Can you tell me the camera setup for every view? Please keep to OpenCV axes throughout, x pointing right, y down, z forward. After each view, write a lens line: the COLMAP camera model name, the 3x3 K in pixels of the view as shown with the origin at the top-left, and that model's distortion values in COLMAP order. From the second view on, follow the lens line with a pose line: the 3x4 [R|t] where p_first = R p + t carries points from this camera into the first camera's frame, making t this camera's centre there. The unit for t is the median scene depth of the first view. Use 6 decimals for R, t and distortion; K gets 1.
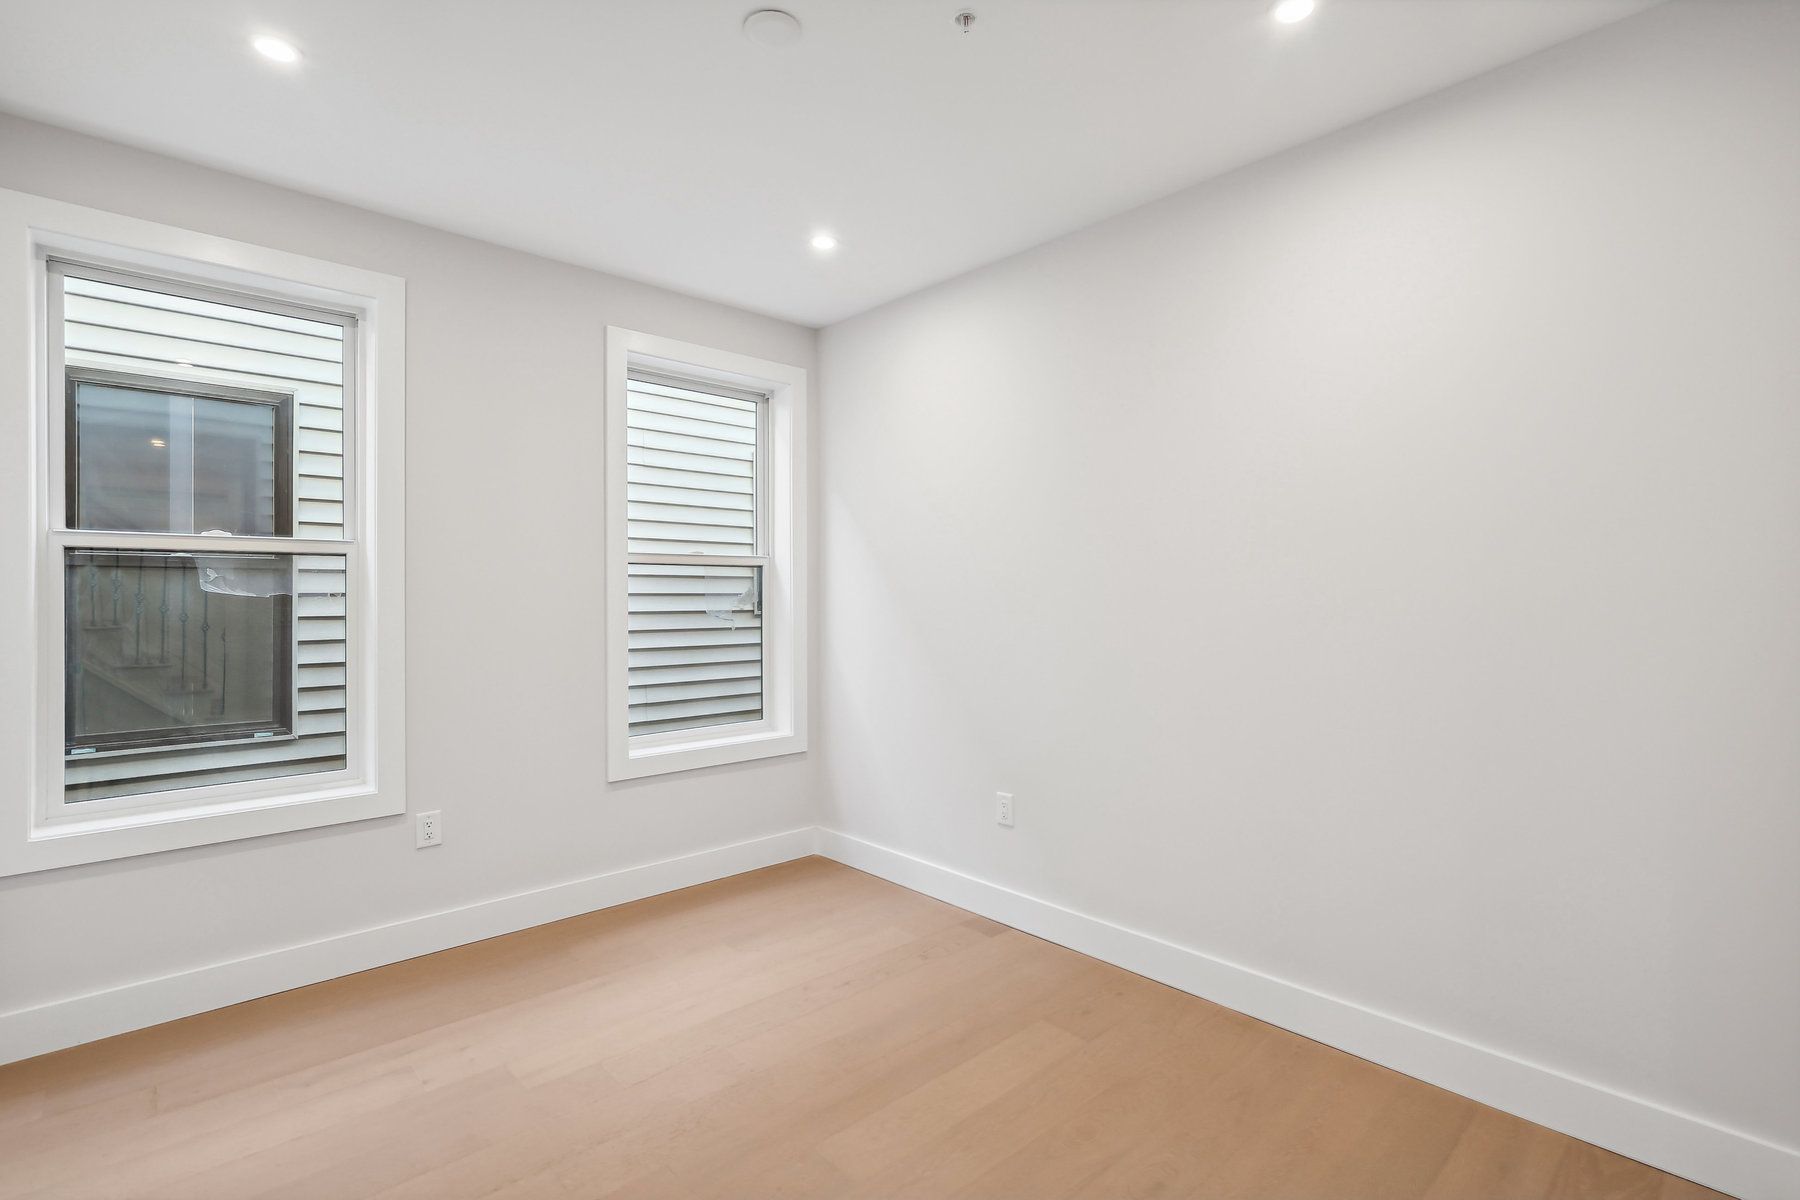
lens RADIAL K [[837.5, 0, 901.3], [0, 837.5, 593.5], [0, 0, 1]] dist [0.001609, 0.000687]
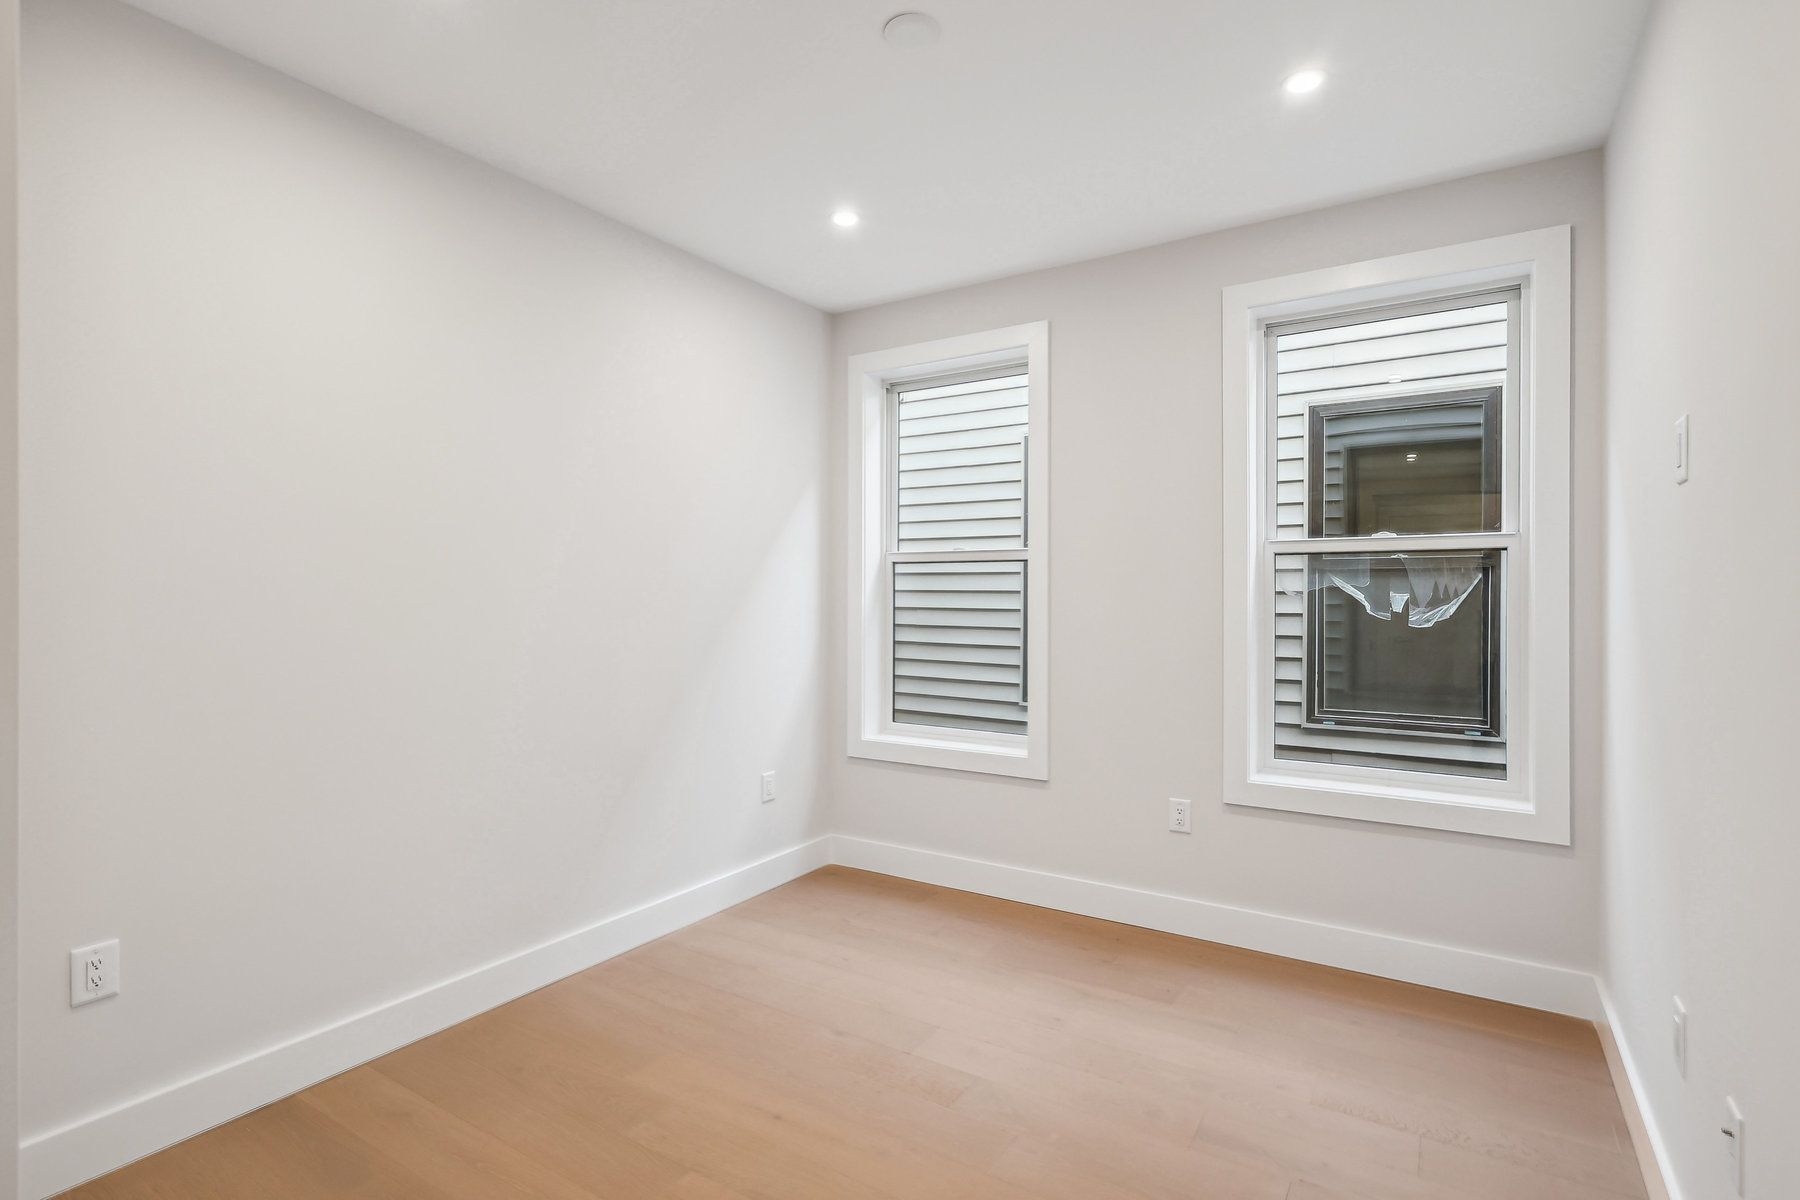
lens RADIAL K [[881.2, 0, 896.5], [0, 881.2, 600.8], [0, 0, 1]] dist [0.002815, -0.000051]
pose [[0.246363, 0.010320, -0.969123, 0.147127], [0.000487, 0.999942, 0.010772, 0.000137], [0.969178, -0.003125, 0.246344, 0.135269]]
